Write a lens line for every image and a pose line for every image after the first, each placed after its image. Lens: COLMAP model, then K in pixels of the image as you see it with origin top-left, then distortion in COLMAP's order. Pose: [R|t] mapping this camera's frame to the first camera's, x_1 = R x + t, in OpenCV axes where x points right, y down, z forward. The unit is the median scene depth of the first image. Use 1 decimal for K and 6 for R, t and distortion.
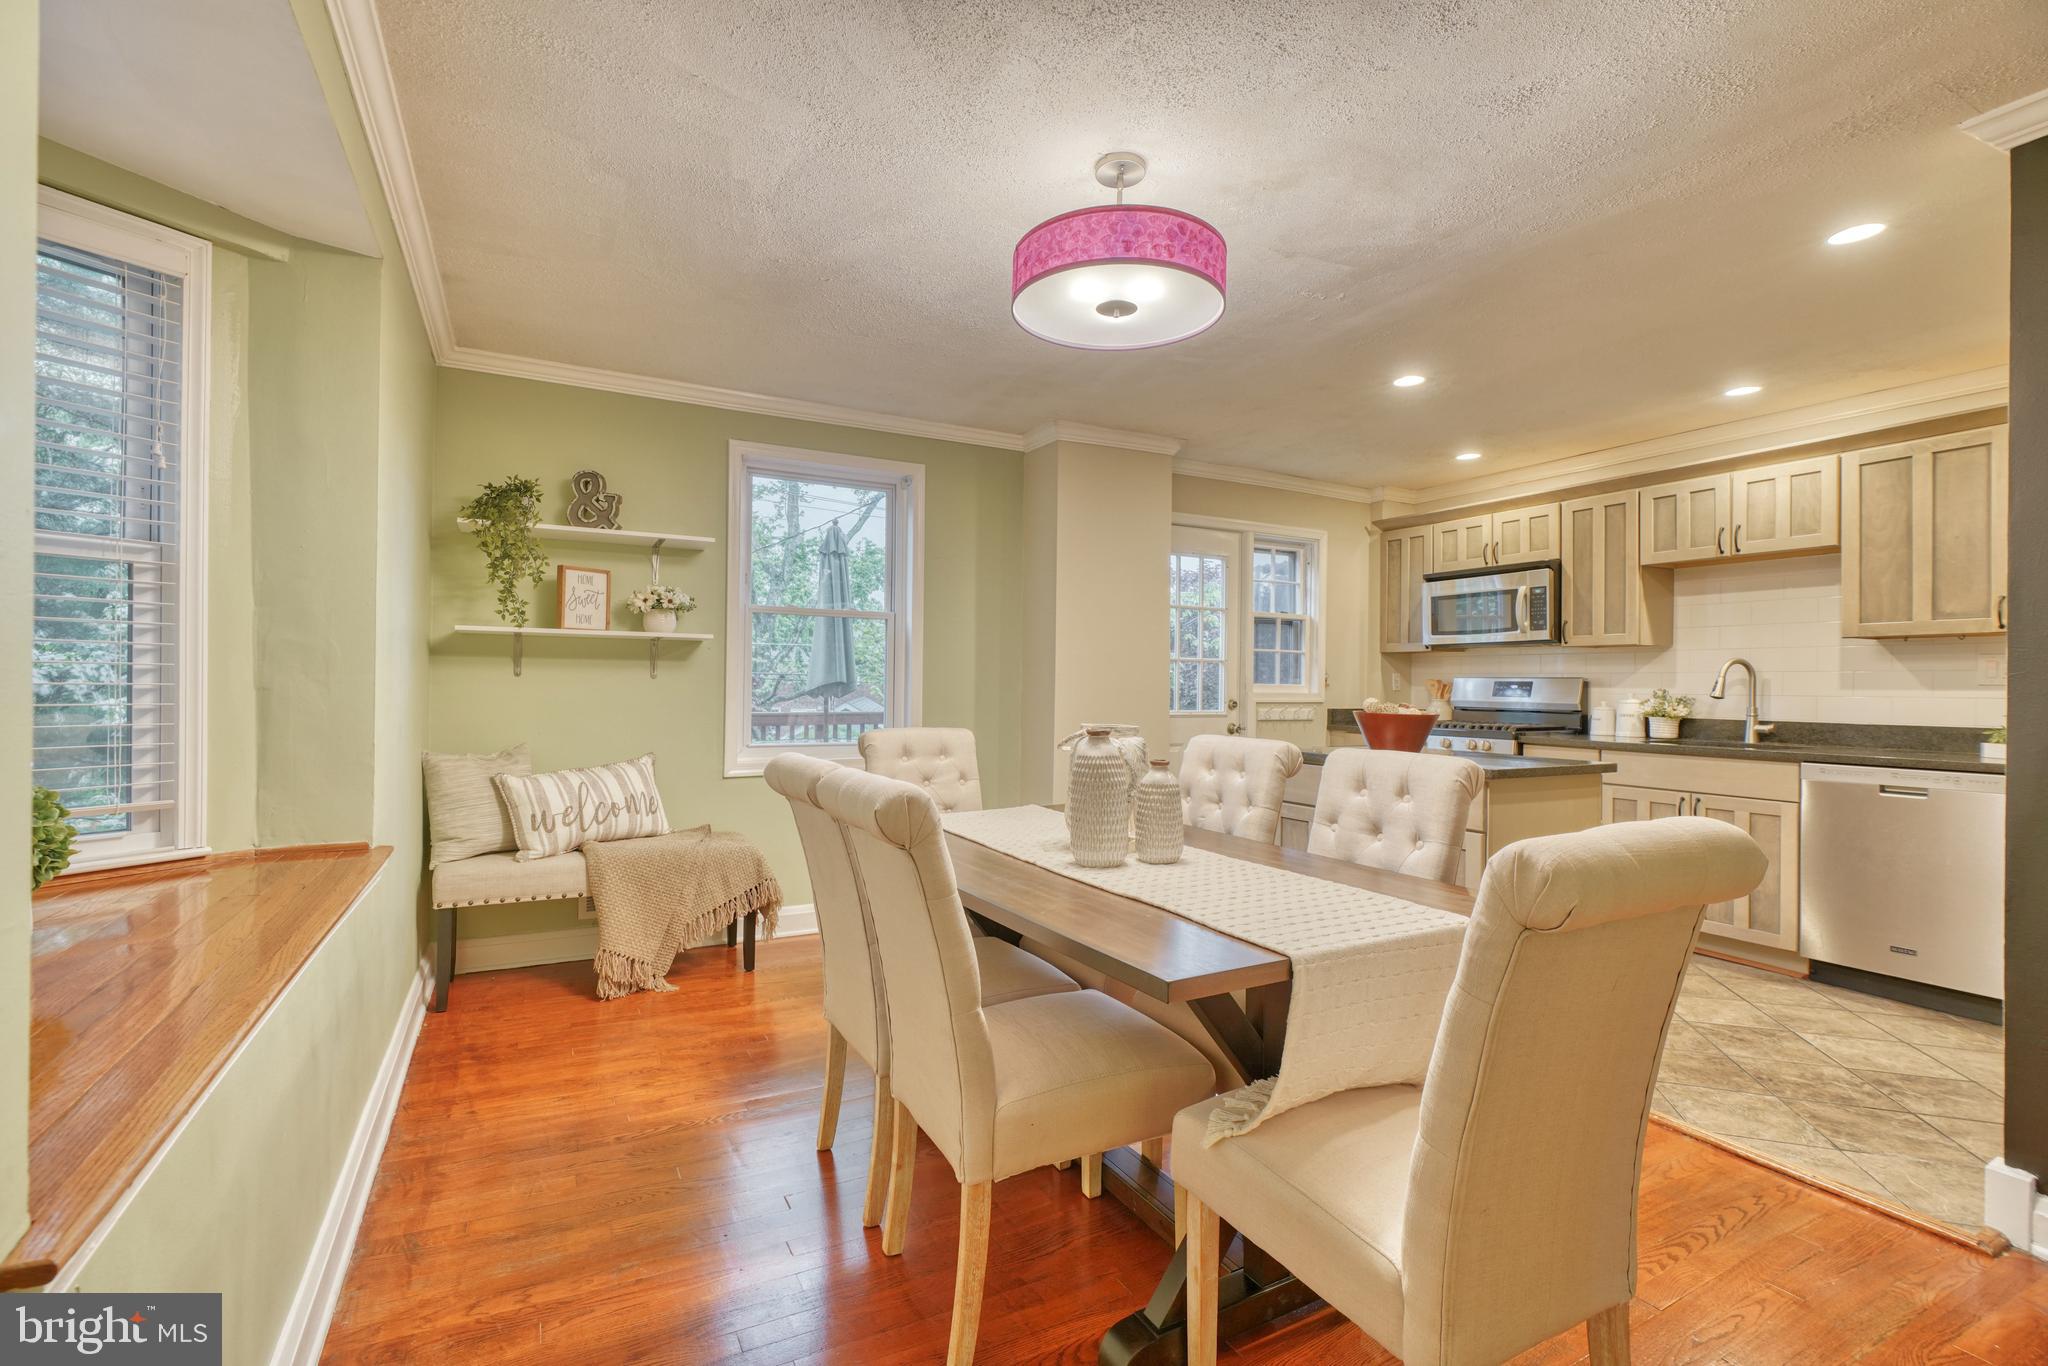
lens RADIAL K [[914.0, 0, 1010.1], [0, 914.0, 683.7], [0, 0, 1]] dist [-0.012443, 0.006243]
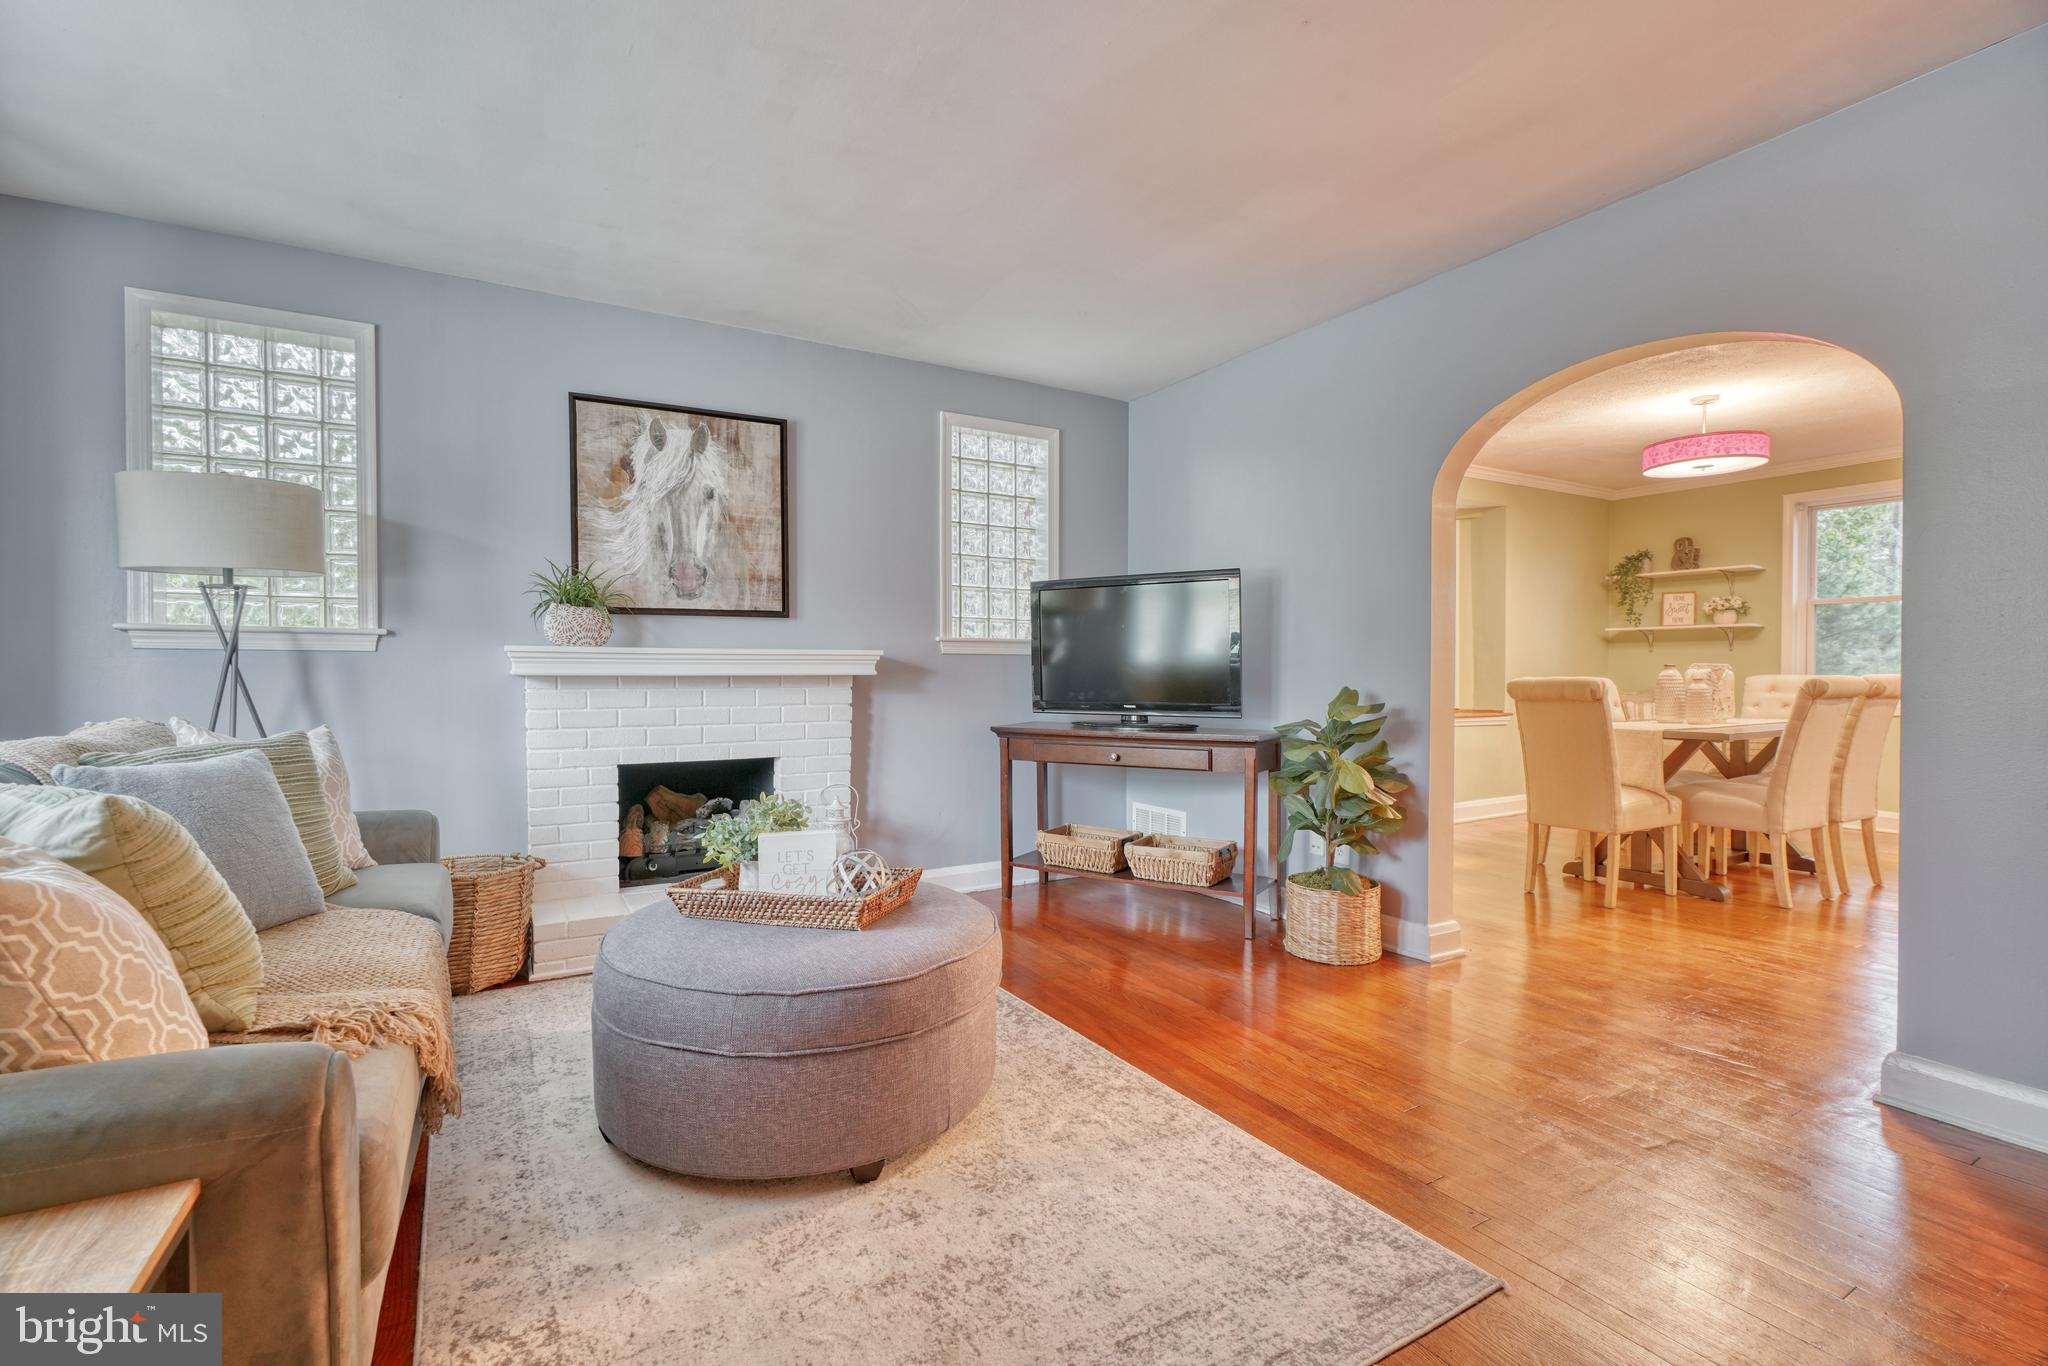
lens RADIAL K [[914.0, 0, 1010.1], [0, 914.0, 683.7], [0, 0, 1]] dist [-0.012443, 0.006243]
pose [[0.043959, -0.000283, -0.999033, 1.277477], [0.003510, 0.999994, -0.000128, 0.051655], [0.999027, -0.003500, 0.043960, -0.415218]]
